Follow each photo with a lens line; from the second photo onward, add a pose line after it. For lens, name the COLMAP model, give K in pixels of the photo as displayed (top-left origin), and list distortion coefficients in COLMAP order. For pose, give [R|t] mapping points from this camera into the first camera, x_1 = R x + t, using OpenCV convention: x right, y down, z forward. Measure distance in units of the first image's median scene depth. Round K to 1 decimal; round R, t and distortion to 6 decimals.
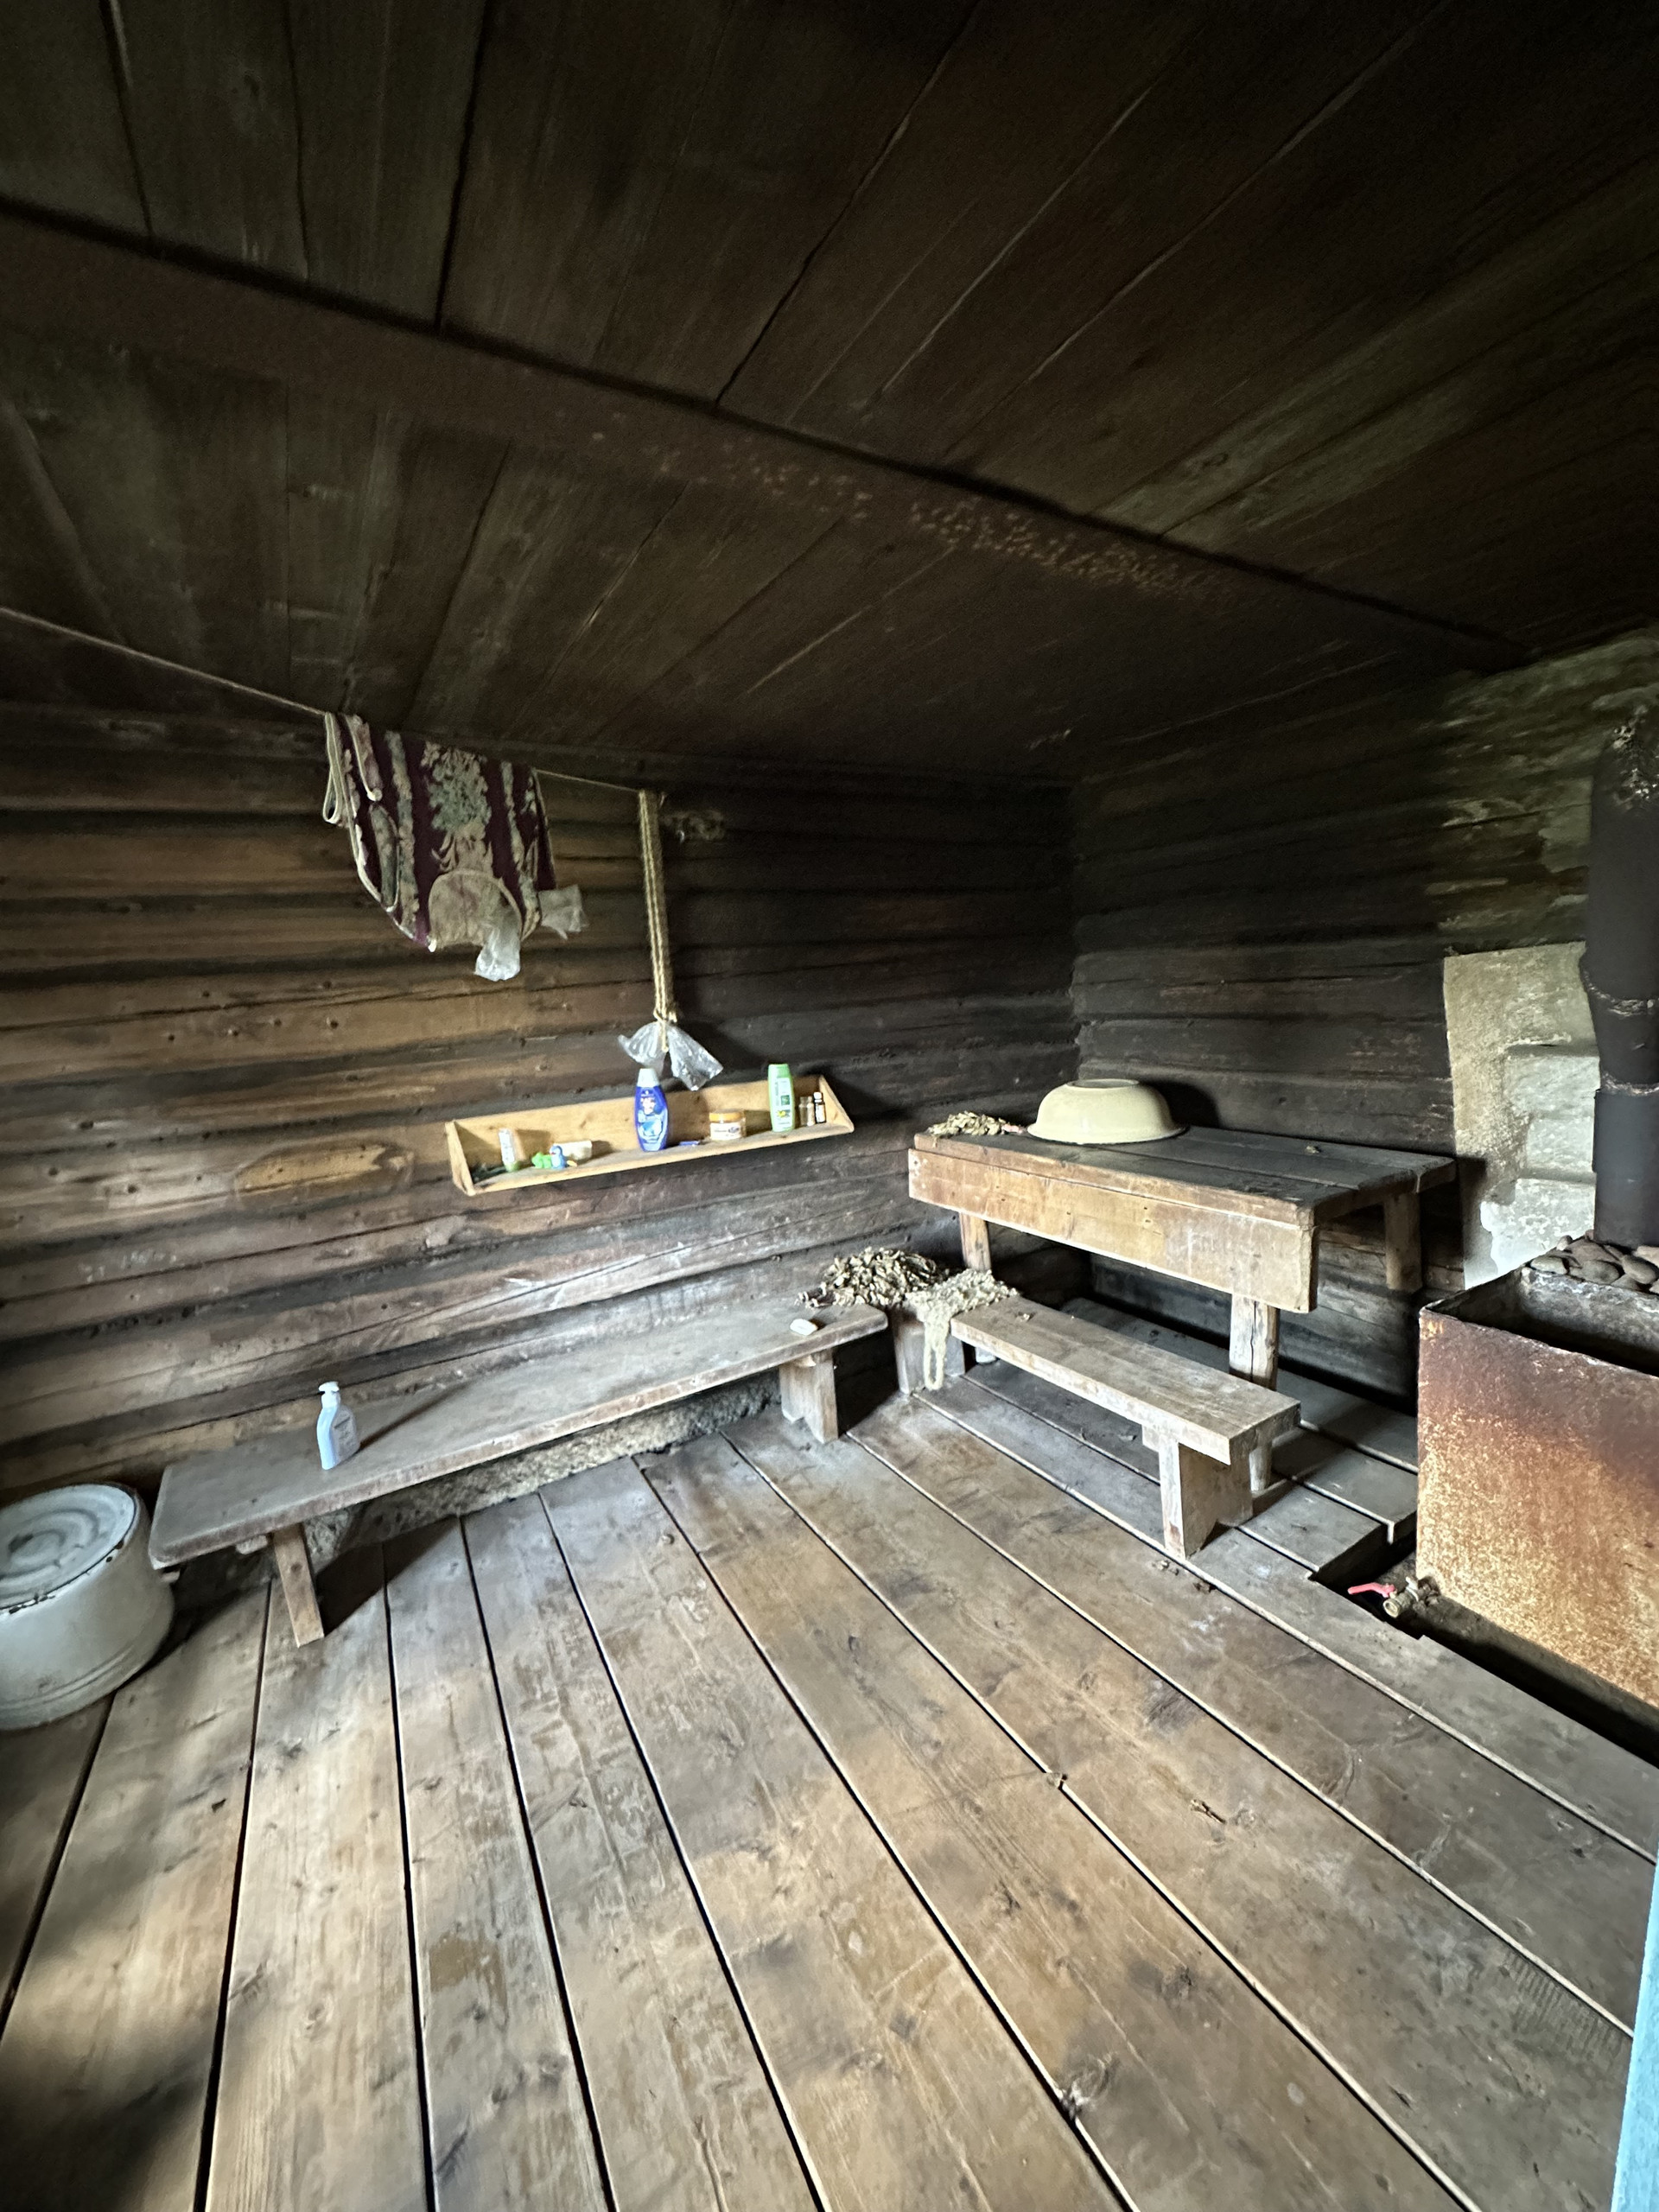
lens RADIAL K [[884.2, 0, 821.4], [0, 884.2, 1110.3], [0, 0, 1]] dist [-0.001795, 0.000259]
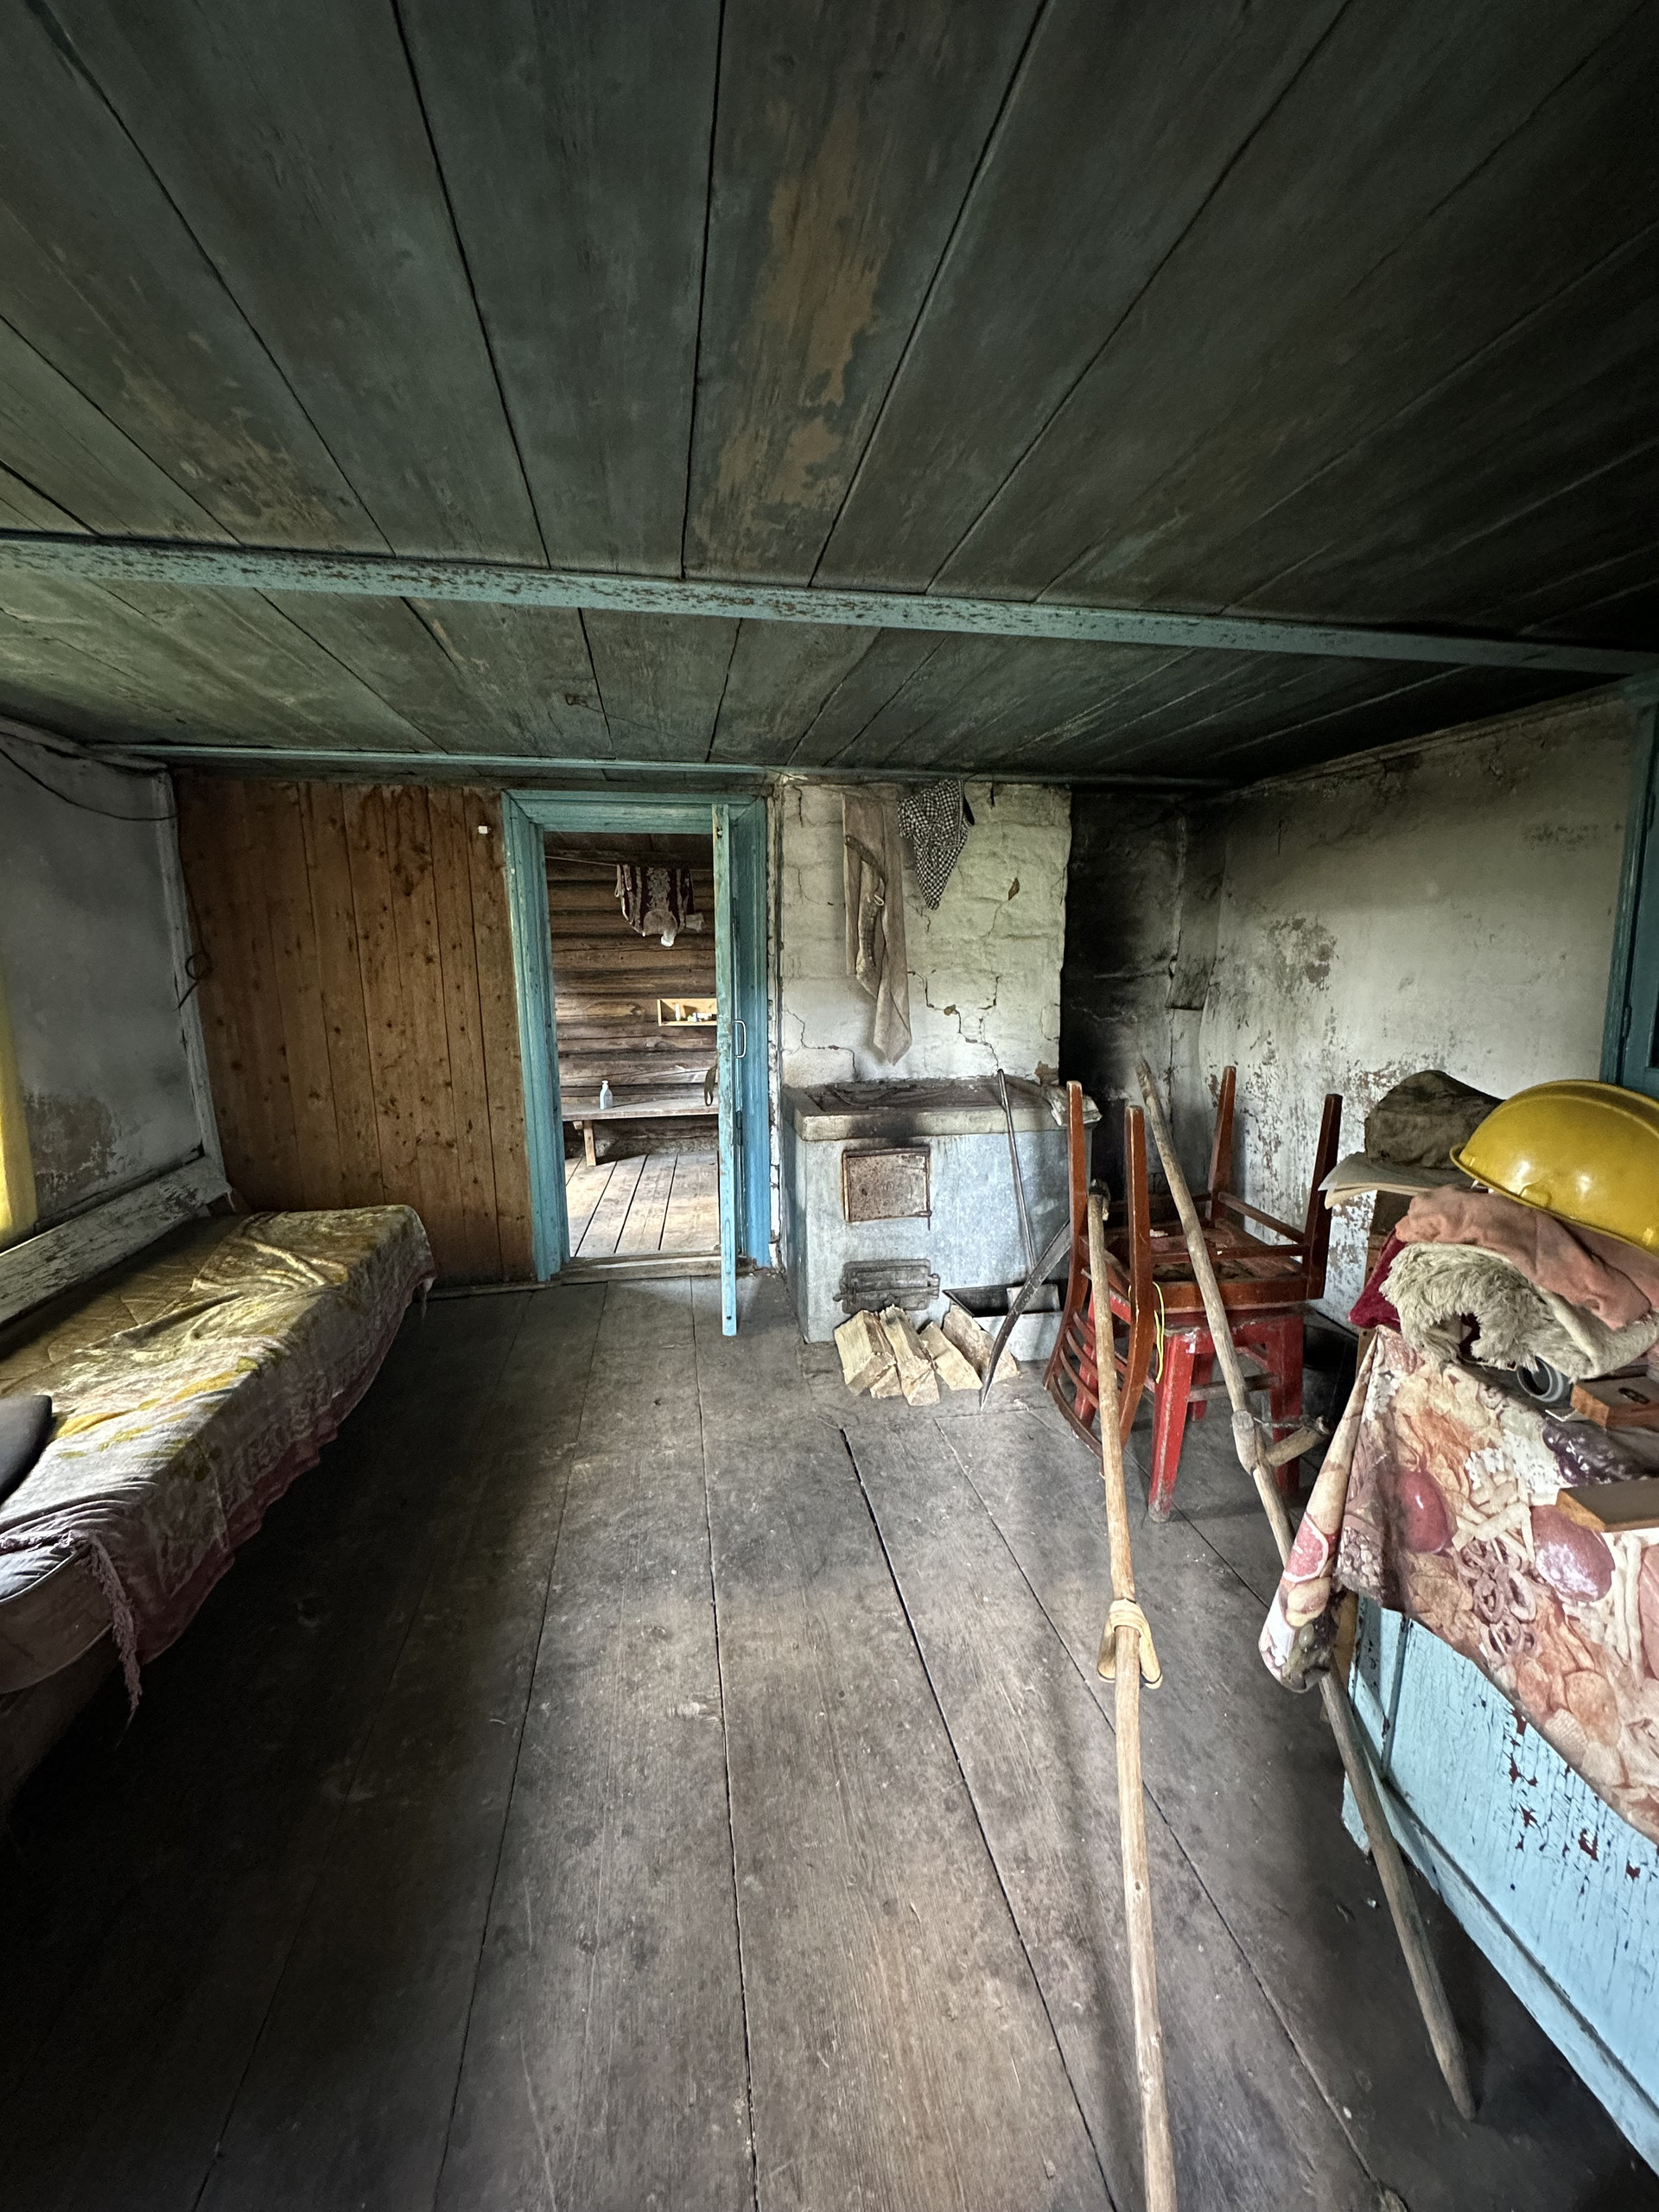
lens RADIAL K [[884.2, 0, 833.3], [0, 884.2, 1105.7], [0, 0, 1]] dist [-0.001795, 0.000259]
pose [[0.934598, 0.121926, -0.334156, 1.039927], [-0.111023, 0.992477, 0.051612, 0.143858], [0.337935, -0.011138, 0.941104, -1.372344]]
